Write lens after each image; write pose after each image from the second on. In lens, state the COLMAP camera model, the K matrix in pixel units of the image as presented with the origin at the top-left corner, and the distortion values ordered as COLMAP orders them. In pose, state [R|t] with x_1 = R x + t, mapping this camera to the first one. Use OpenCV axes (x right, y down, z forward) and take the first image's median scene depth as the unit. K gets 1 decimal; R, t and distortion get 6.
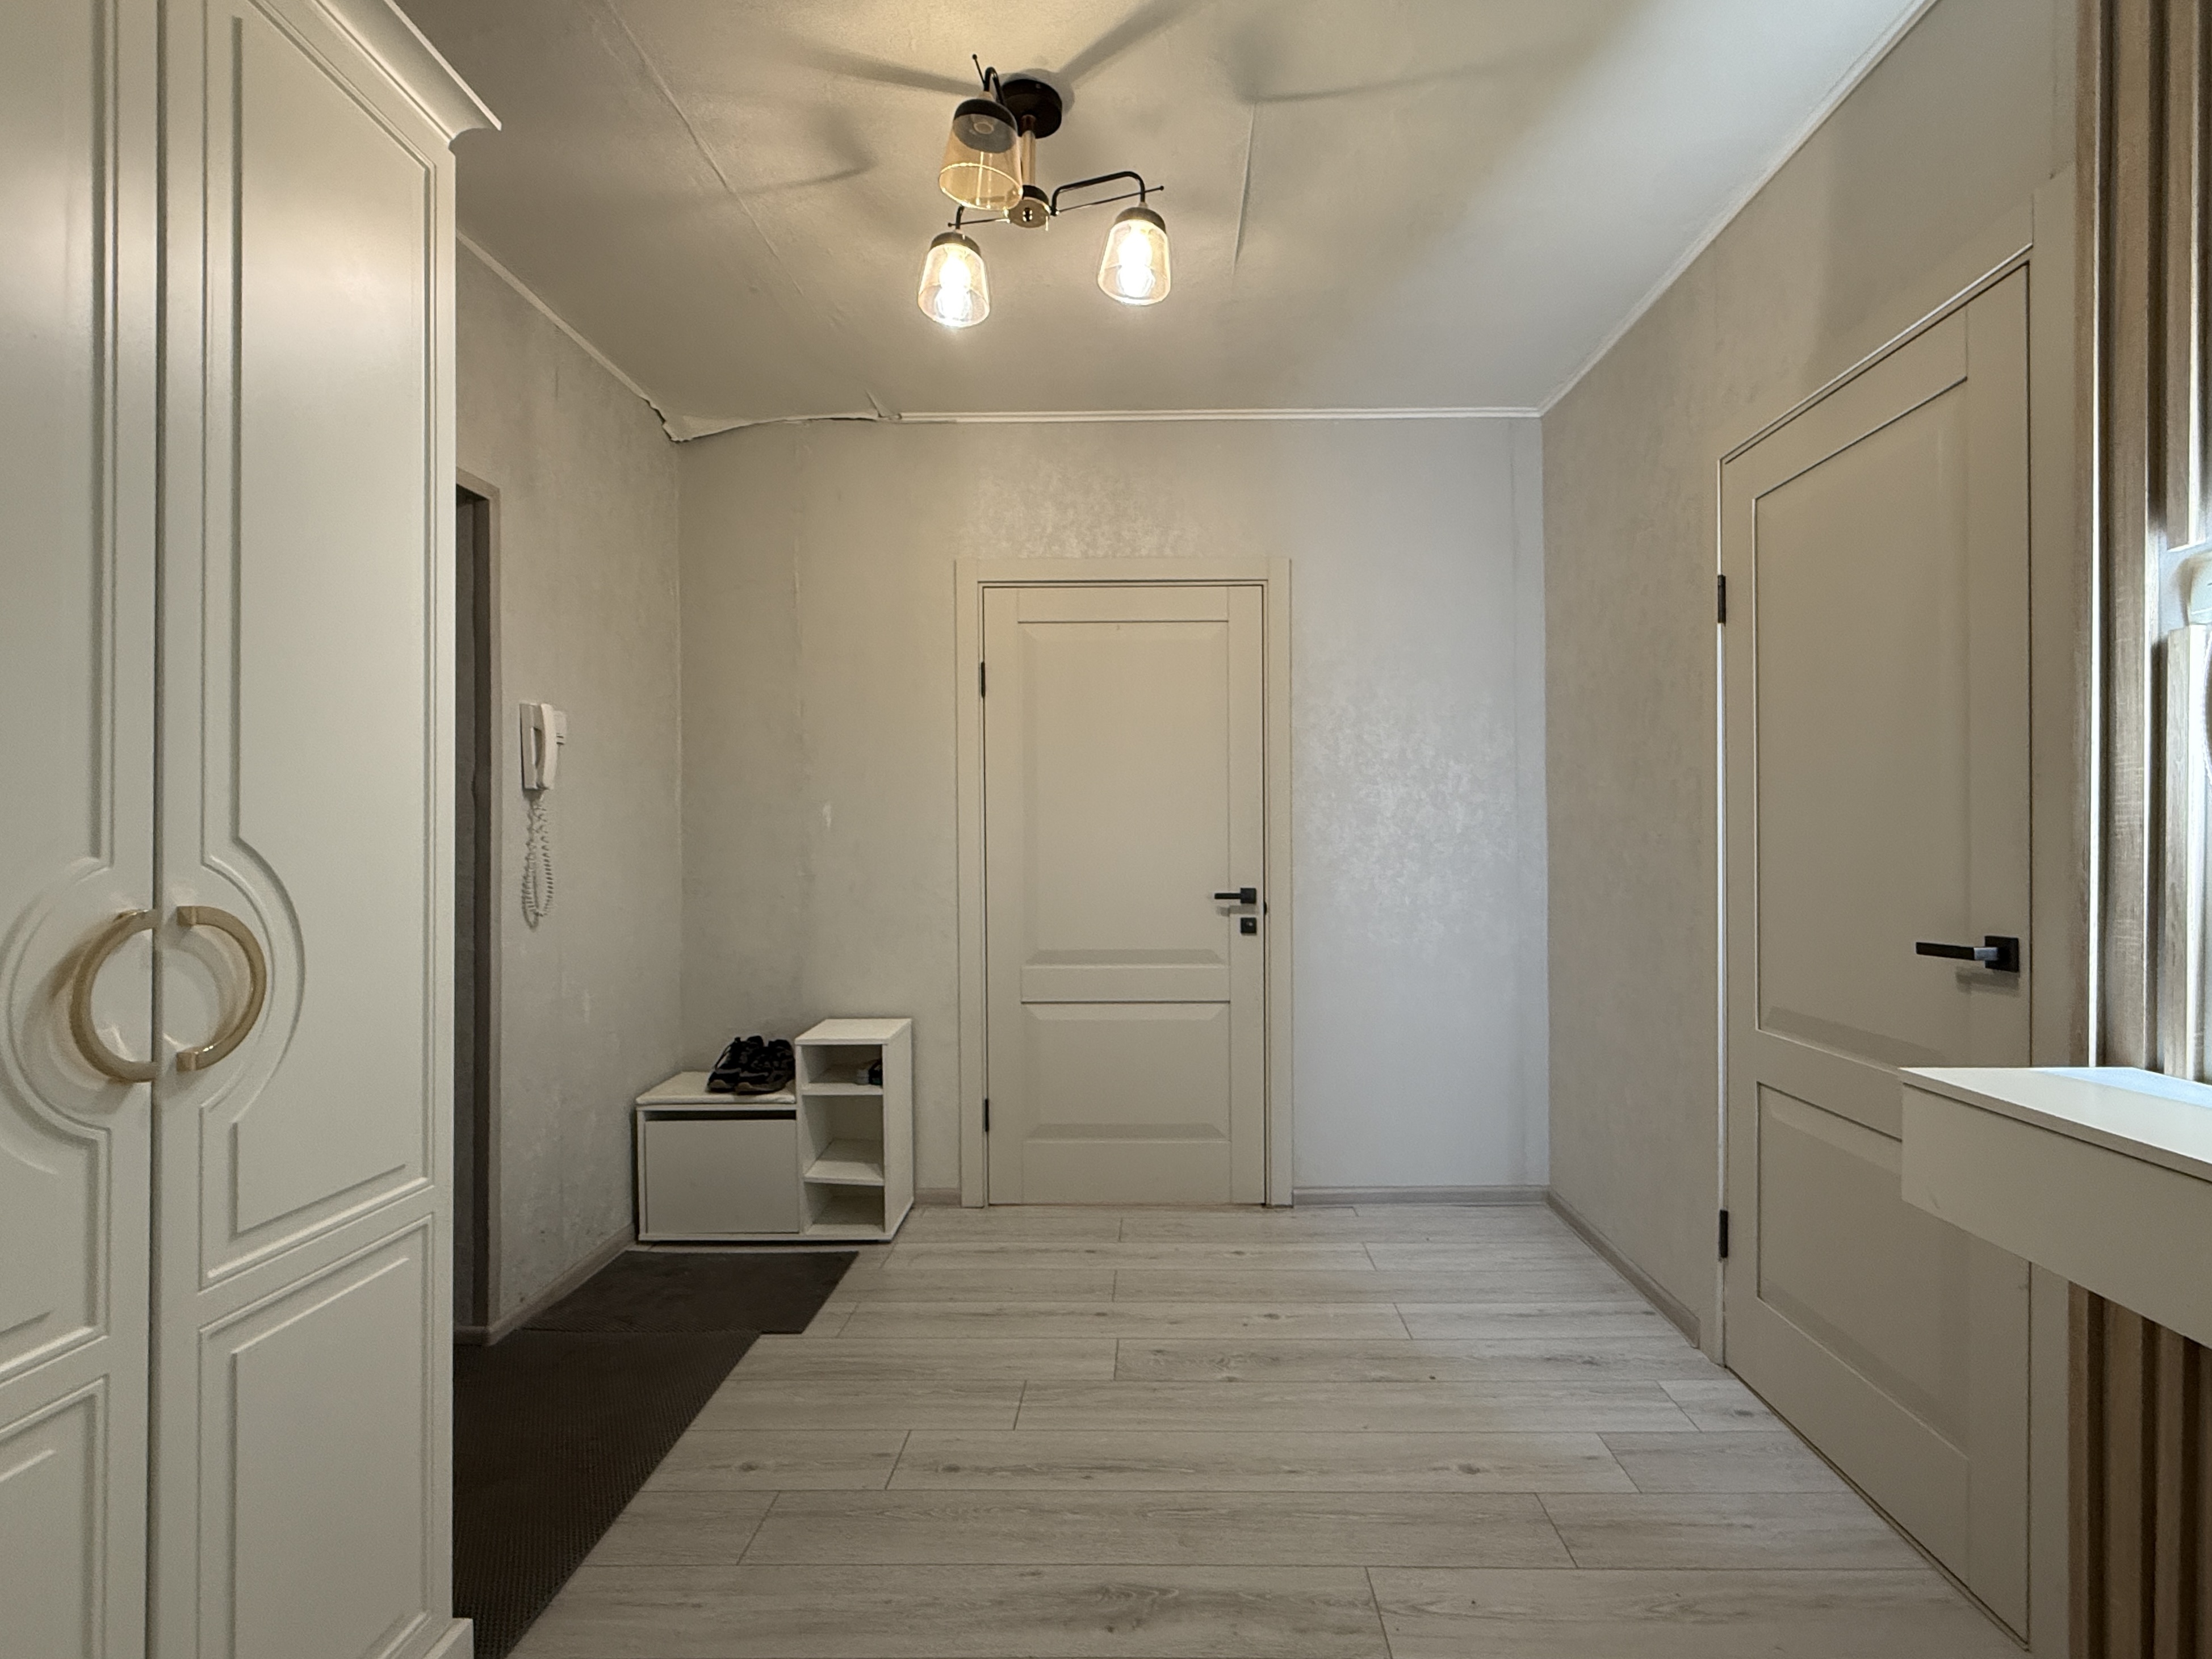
lens RADIAL K [[1050.7, 0, 1124.0], [0, 1050.7, 852.6], [0, 0, 1]] dist [-0.004090, 0.002776]
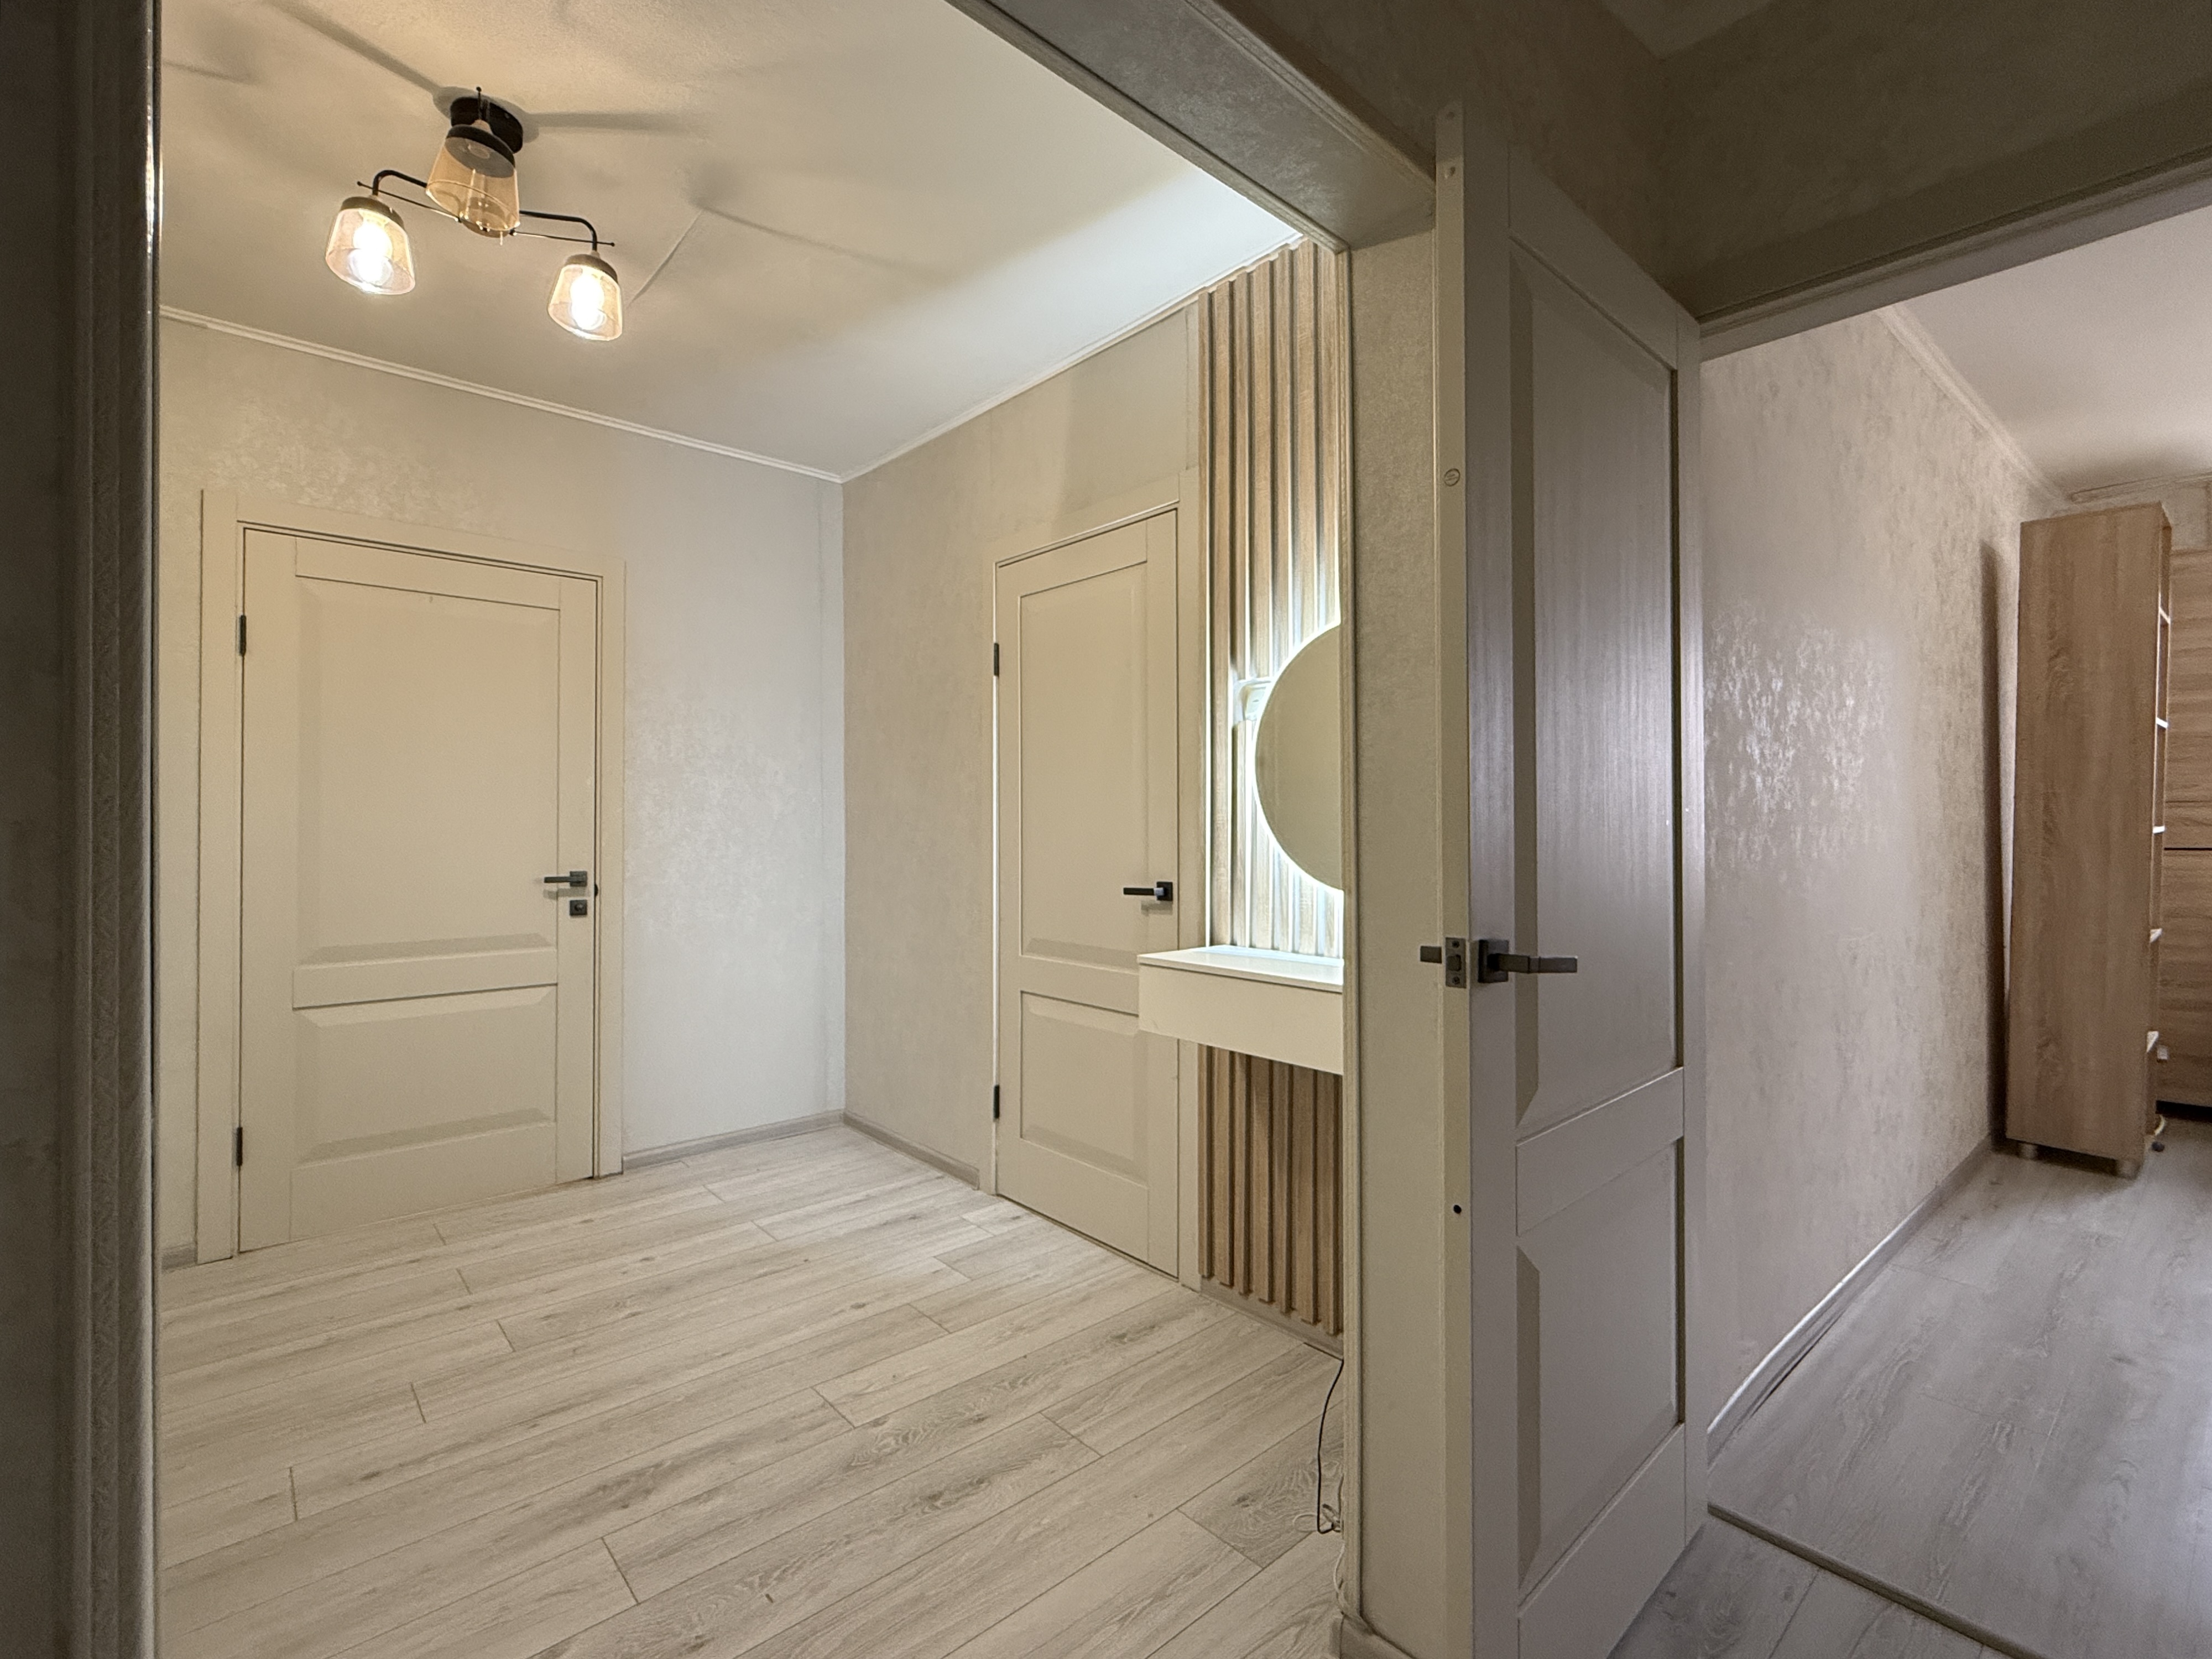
lens RADIAL K [[1050.7, 0, 1106.2], [0, 1050.7, 823.3], [0, 0, 1]] dist [-0.004090, 0.002776]
pose [[0.731993, 0.007052, 0.681276, -0.321520], [0.003440, 0.999895, -0.014047, 0.004398], [-0.681304, 0.012626, 0.731892, -0.166646]]
